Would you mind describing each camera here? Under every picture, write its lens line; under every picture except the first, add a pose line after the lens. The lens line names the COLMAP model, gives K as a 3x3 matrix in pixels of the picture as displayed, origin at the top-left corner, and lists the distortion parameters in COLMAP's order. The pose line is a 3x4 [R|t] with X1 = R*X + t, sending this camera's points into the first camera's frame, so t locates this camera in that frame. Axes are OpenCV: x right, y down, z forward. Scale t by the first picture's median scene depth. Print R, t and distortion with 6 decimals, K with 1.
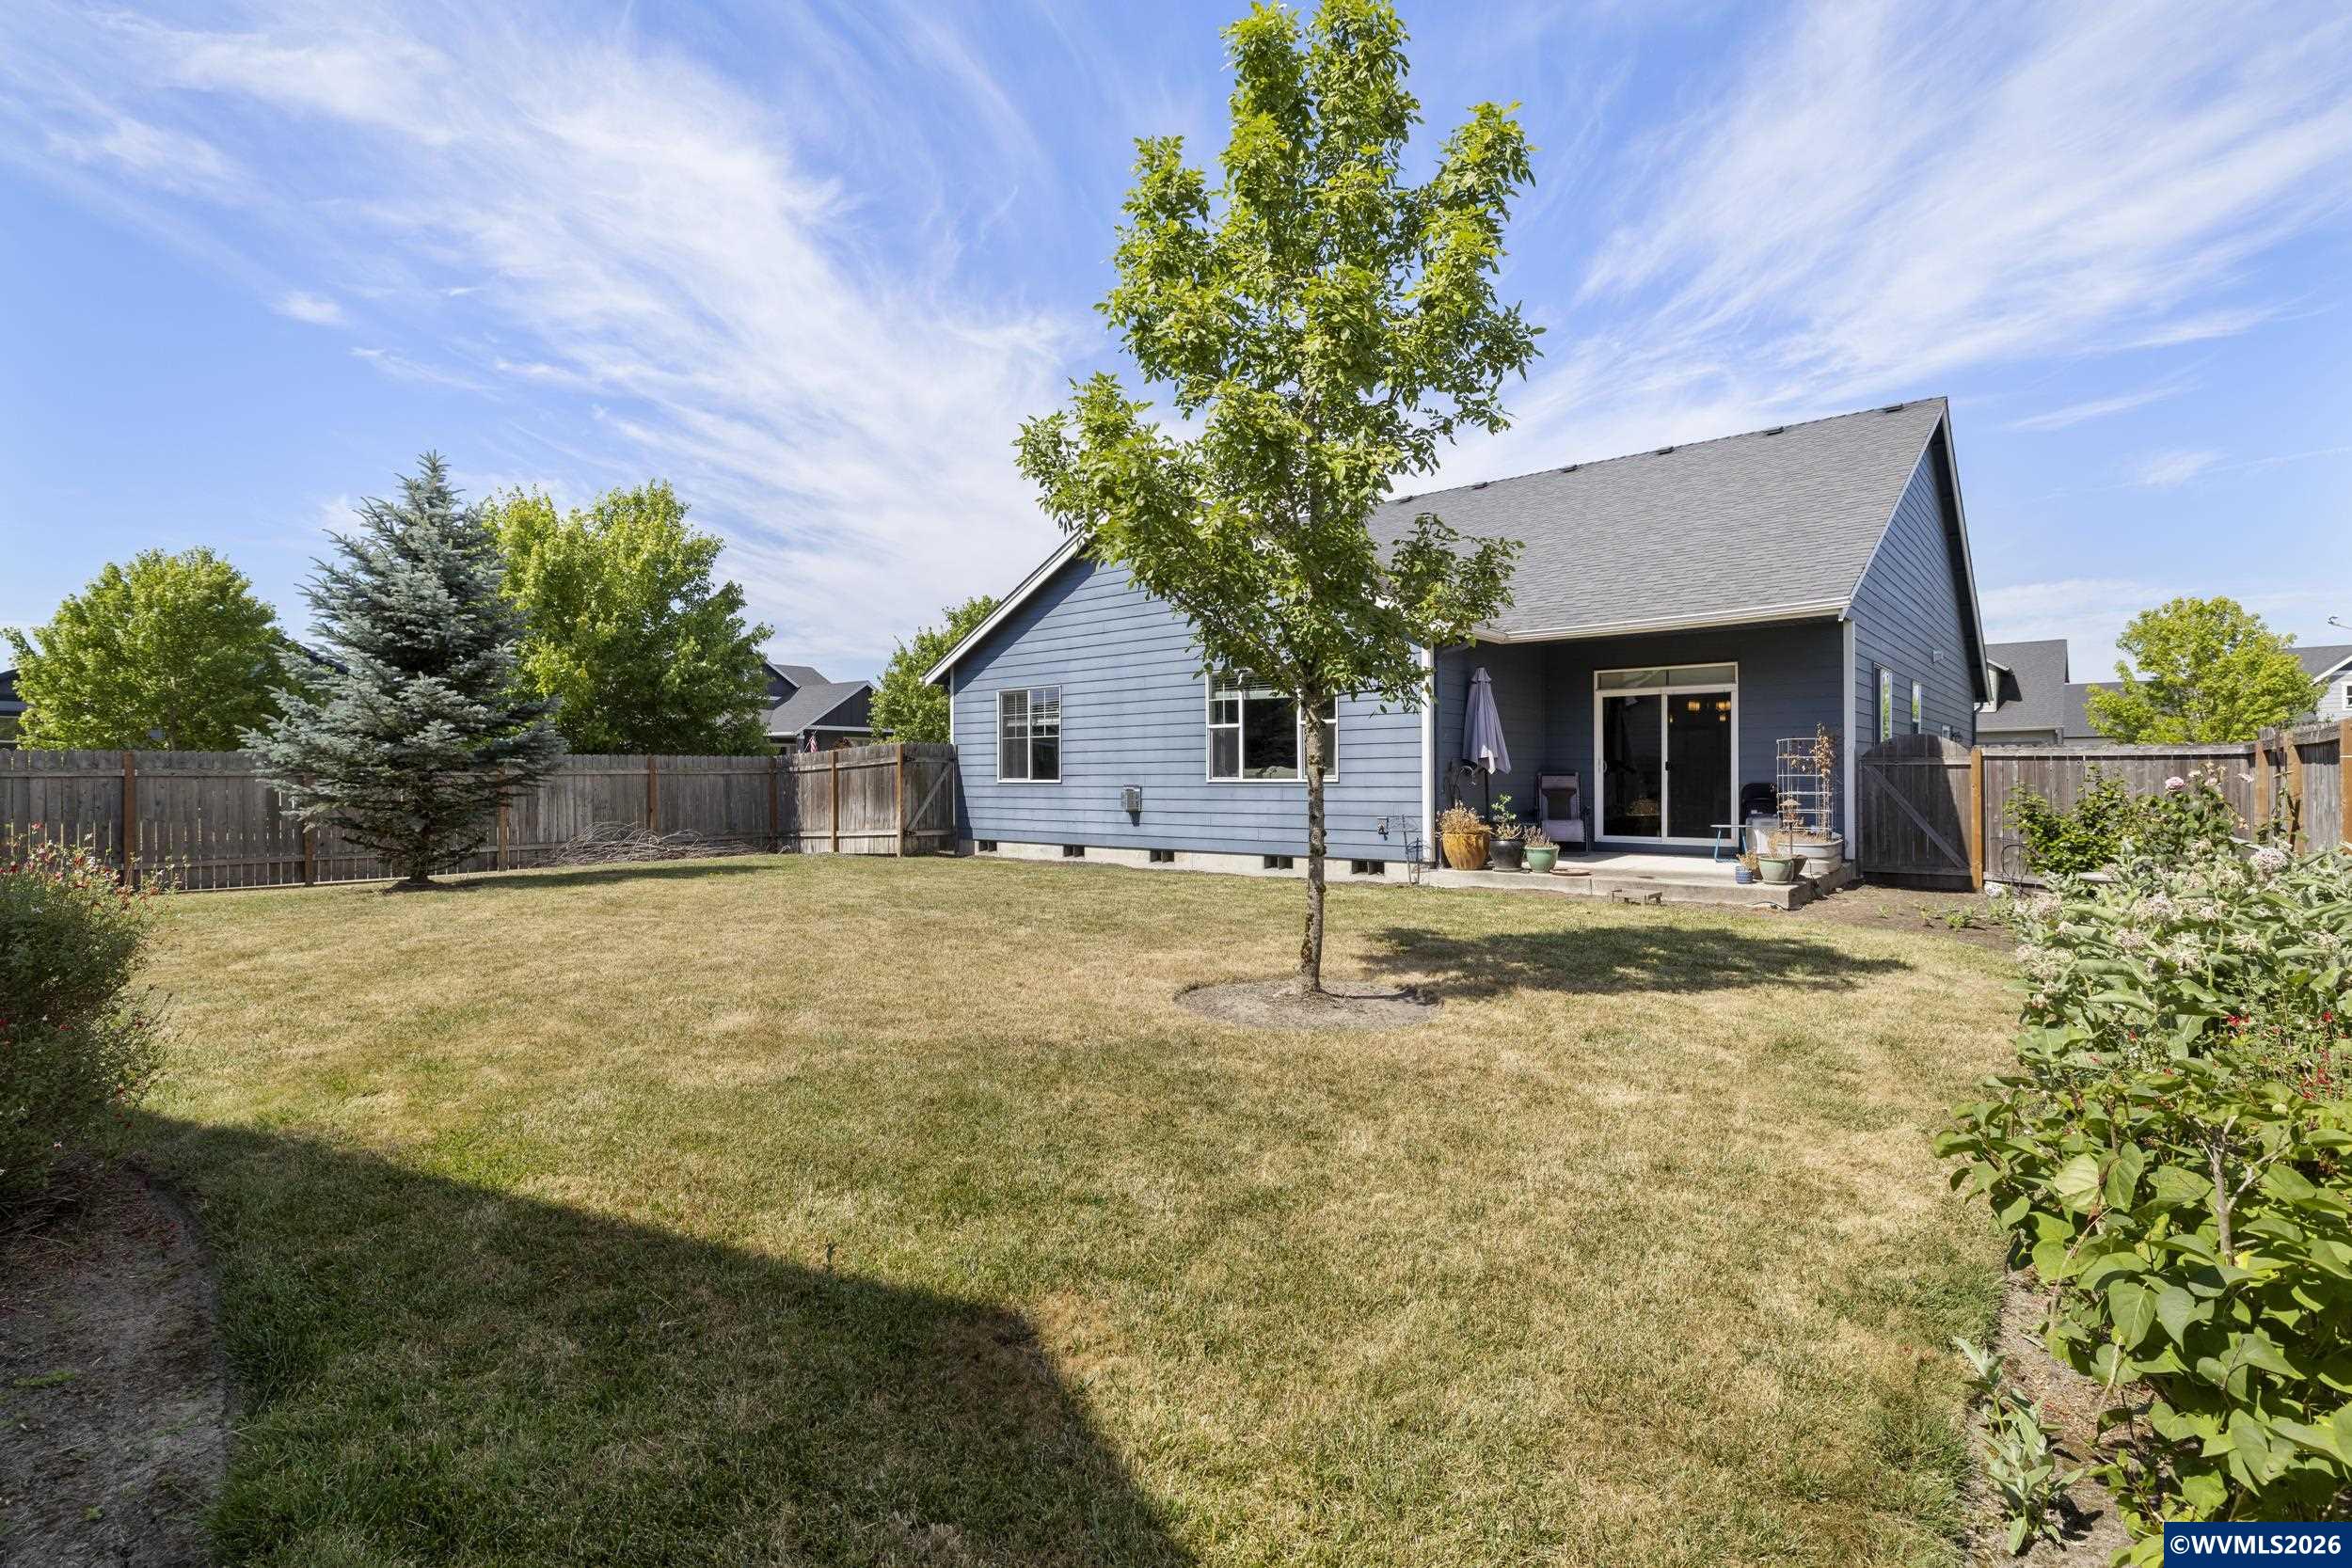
lens RADIAL K [[1093.5, 0, 1176.0], [0, 1093.5, 784.0], [0, 0, 1]] dist [0.000155, 0.000052]
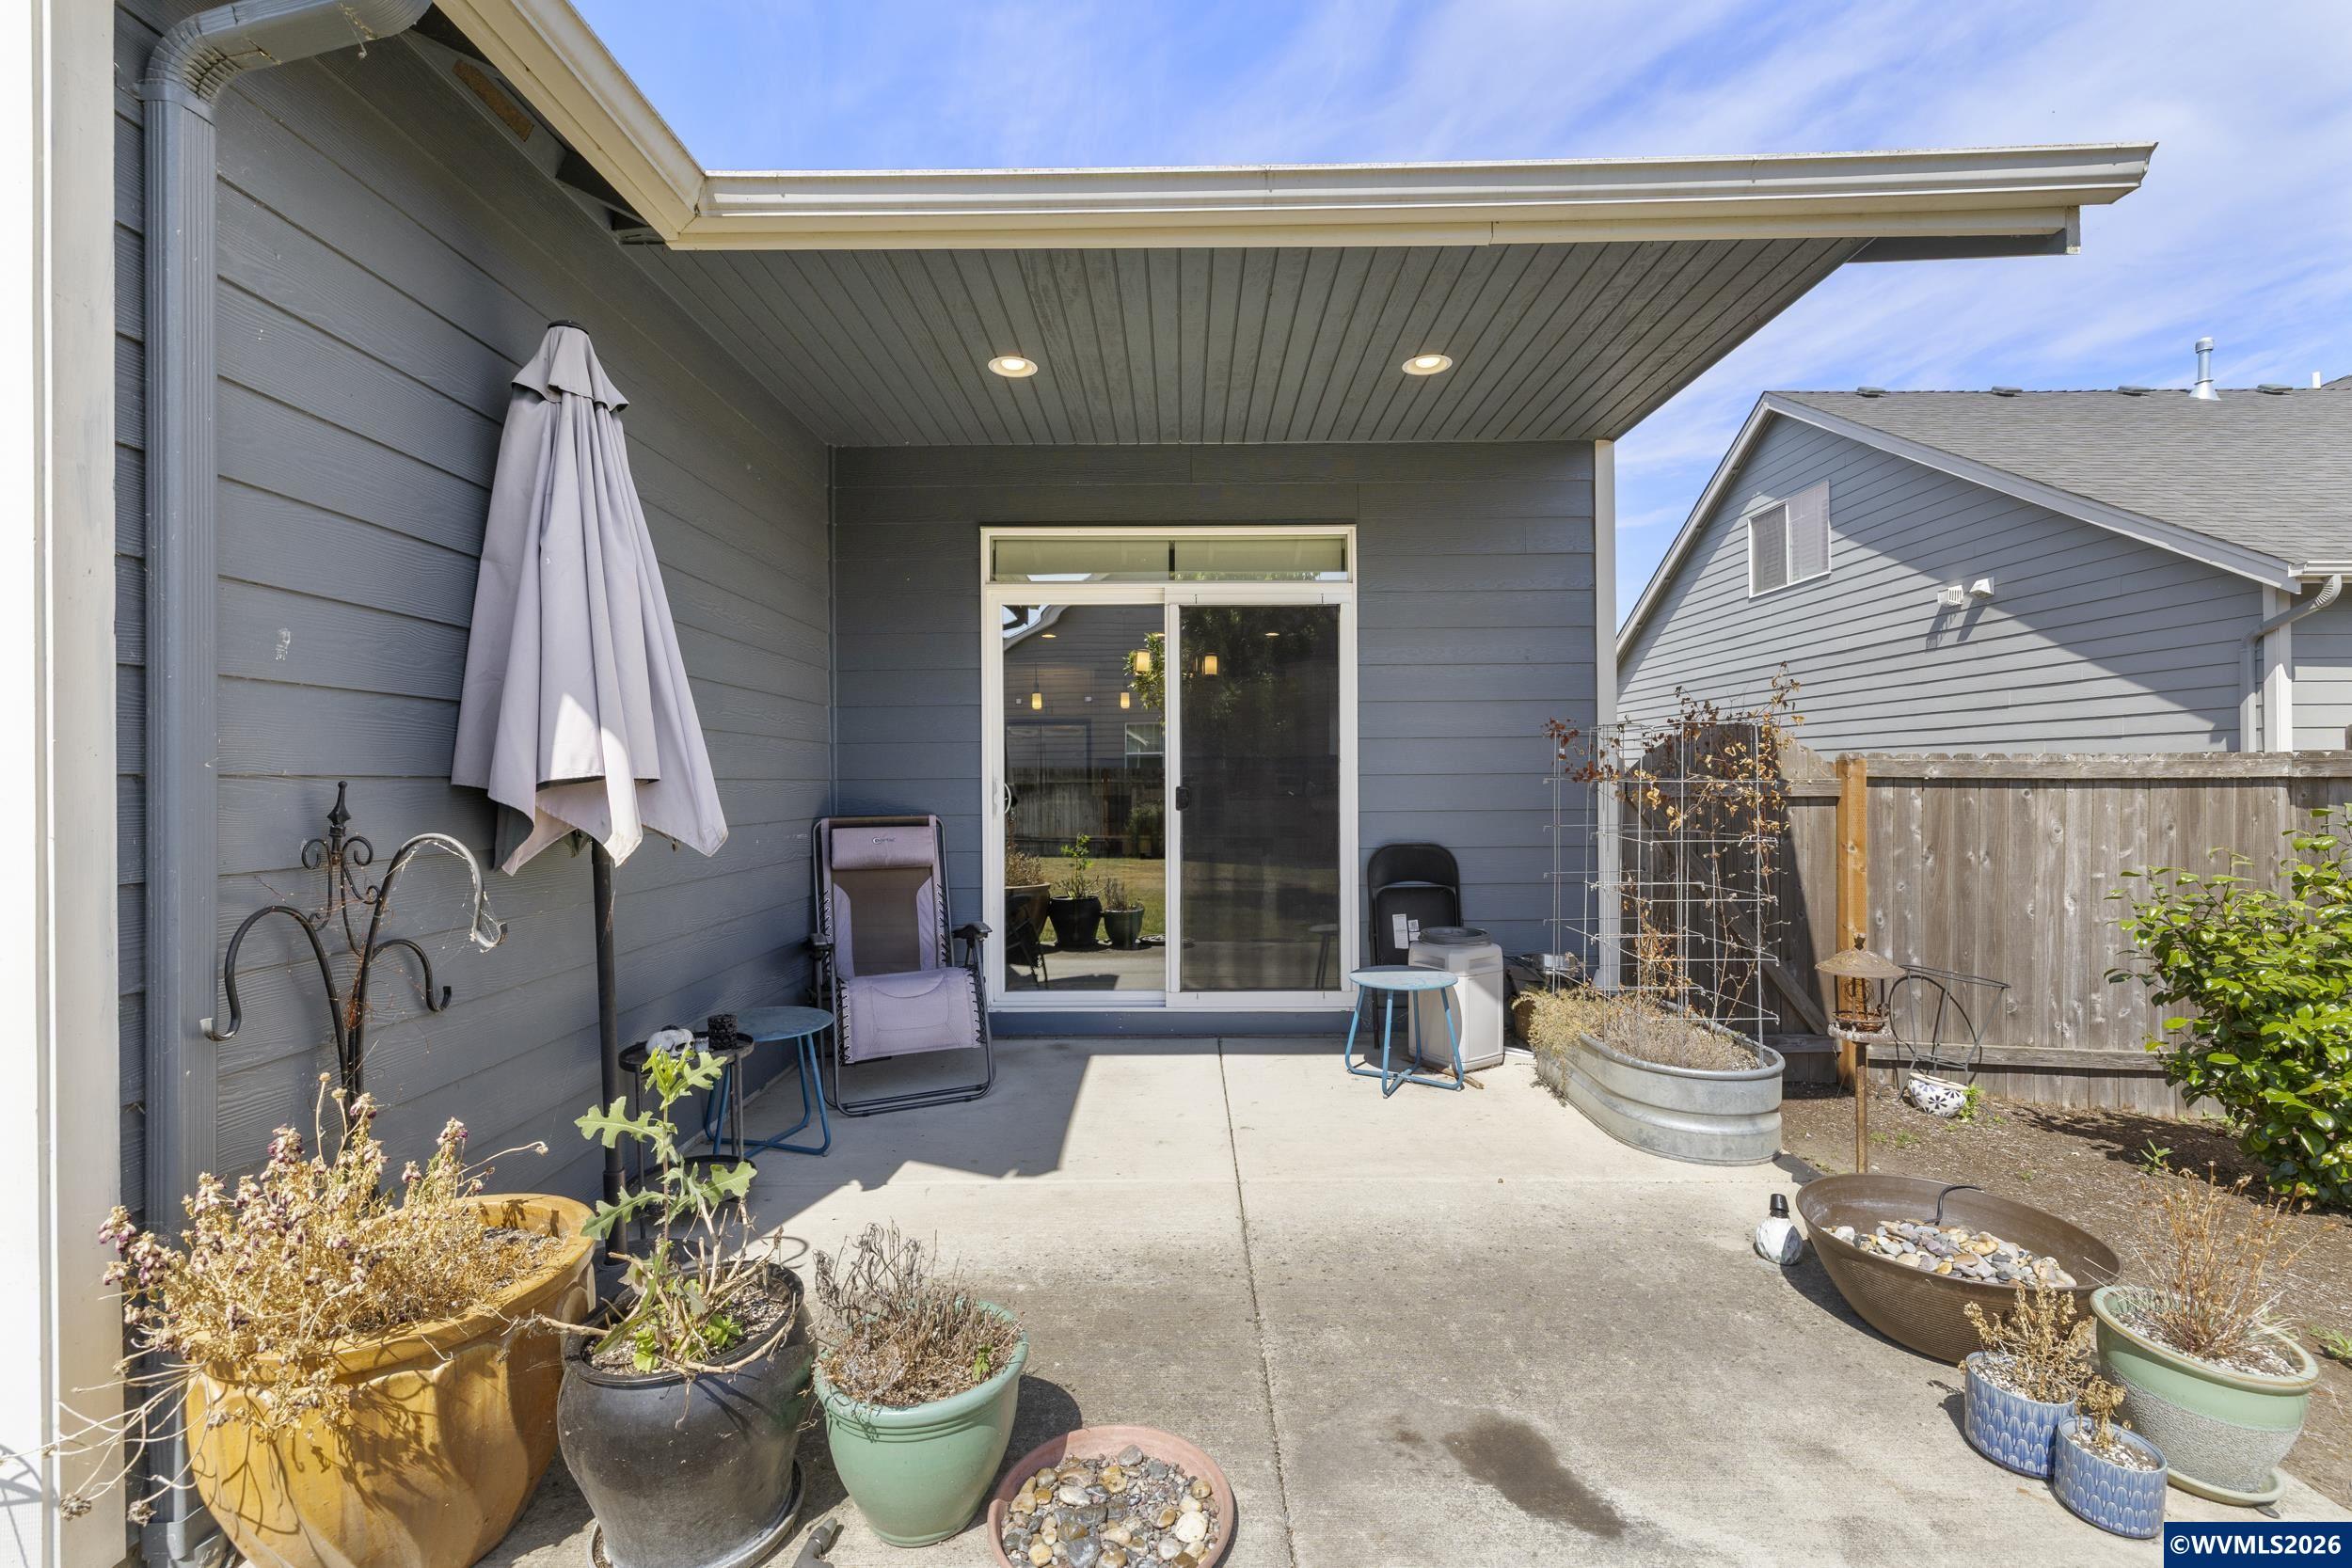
lens RADIAL K [[1012.5, 0, 1176.0], [0, 1012.5, 784.0], [0, 0, 1]] dist [-0.001050, -0.000135]
pose [[0.767545, -0.002239, 0.640991, 0.226527], [0.009863, 0.999917, -0.008318, -0.018434], [-0.640919, 0.012706, 0.767504, 0.726446]]
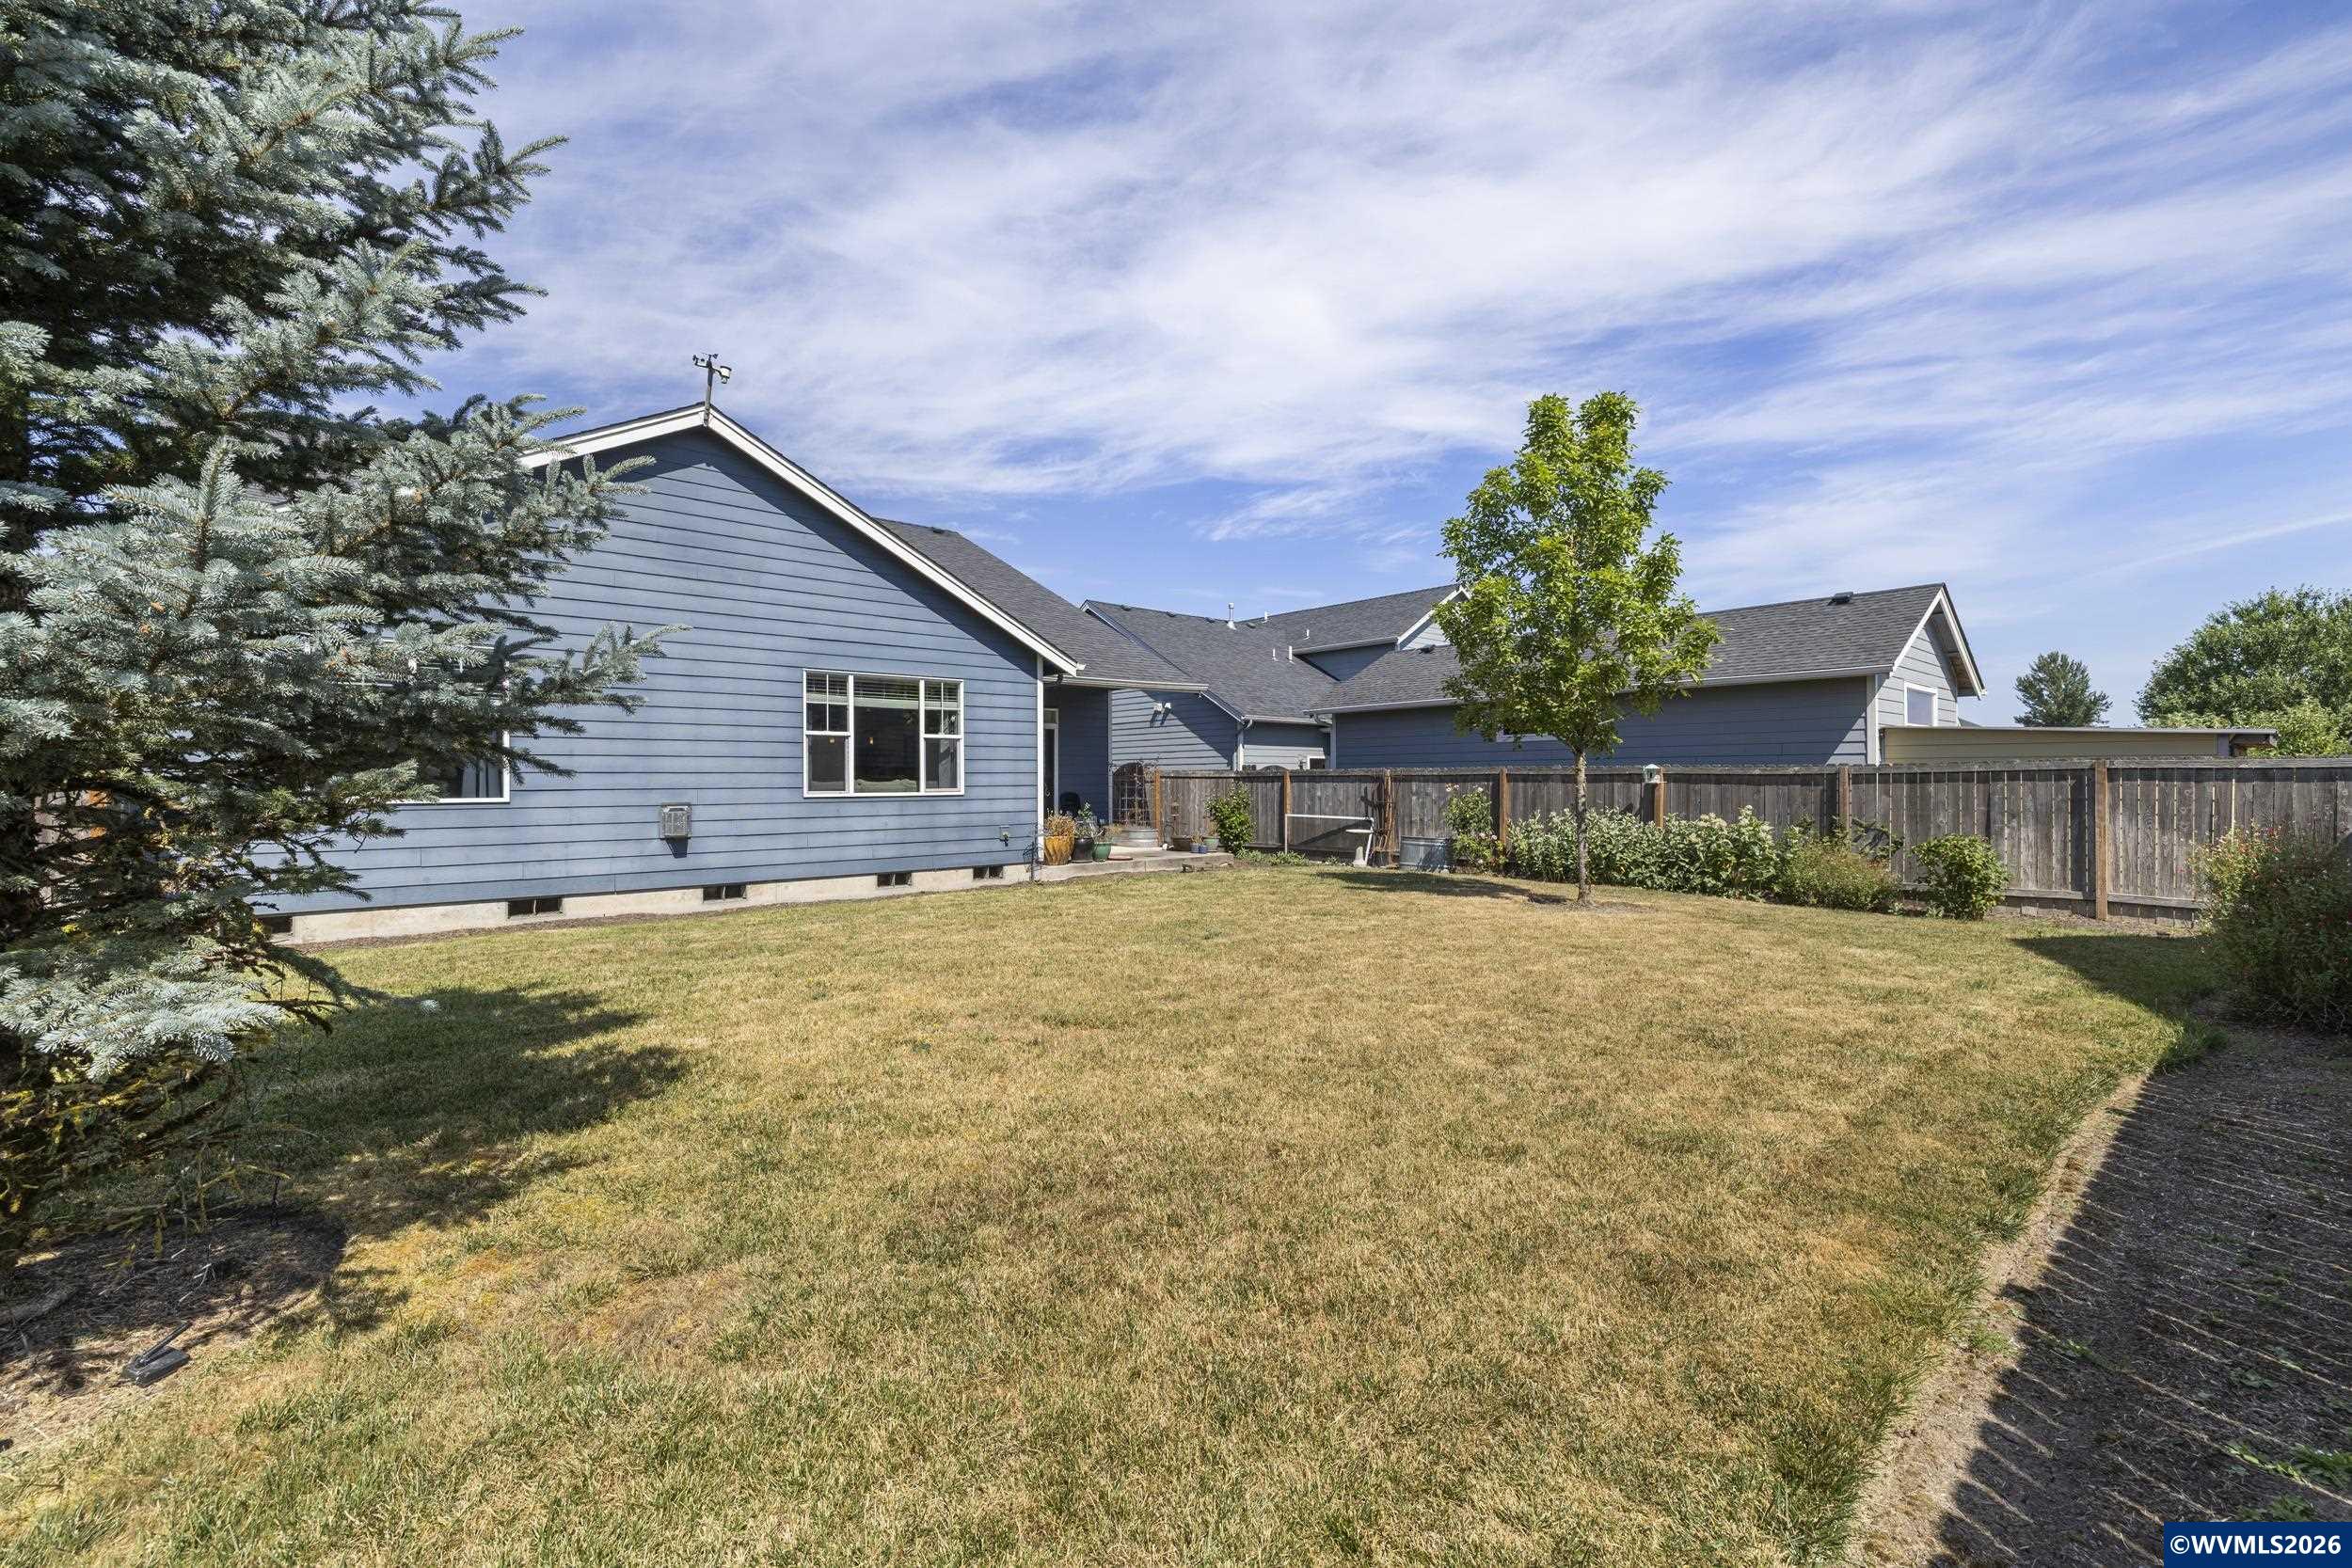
lens RADIAL K [[1052.1, 0, 1172.4], [0, 1052.1, 743.7], [0, 0, 1]] dist [0.000658, 0.000101]
pose [[0.160180, 0.039707, 0.986289, -0.759267], [0.017439, 0.998921, -0.043048, -0.003073], [-0.986934, 0.024095, 0.159315, 0.595542]]
